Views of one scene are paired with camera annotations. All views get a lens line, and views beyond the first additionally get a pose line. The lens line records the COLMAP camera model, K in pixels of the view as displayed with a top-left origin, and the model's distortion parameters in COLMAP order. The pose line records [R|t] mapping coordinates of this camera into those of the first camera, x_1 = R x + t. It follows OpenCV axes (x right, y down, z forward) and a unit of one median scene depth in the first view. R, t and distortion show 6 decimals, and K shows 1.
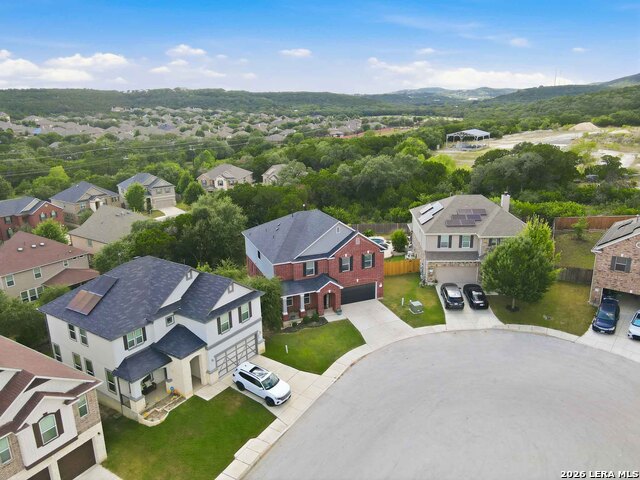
lens RADIAL K [[458.2, 0, 320.0], [0, 458.2, 240.0], [0, 0, 1]] dist [0.008742, 0.003498]
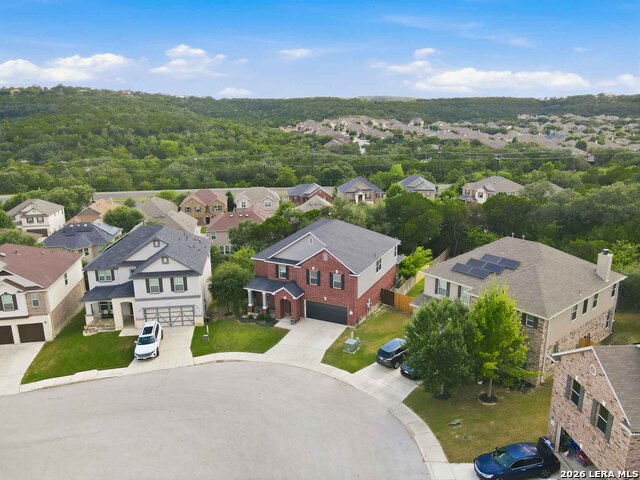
lens RADIAL K [[458.2, 0, 320.0], [0, 458.2, 240.0], [0, 0, 1]] dist [0.008742, 0.003498]
pose [[0.689681, 0.204584, -0.694612, 0.756821], [-0.214578, 0.973915, 0.073793, -0.103658], [0.691590, 0.098155, 0.715590, 0.324904]]
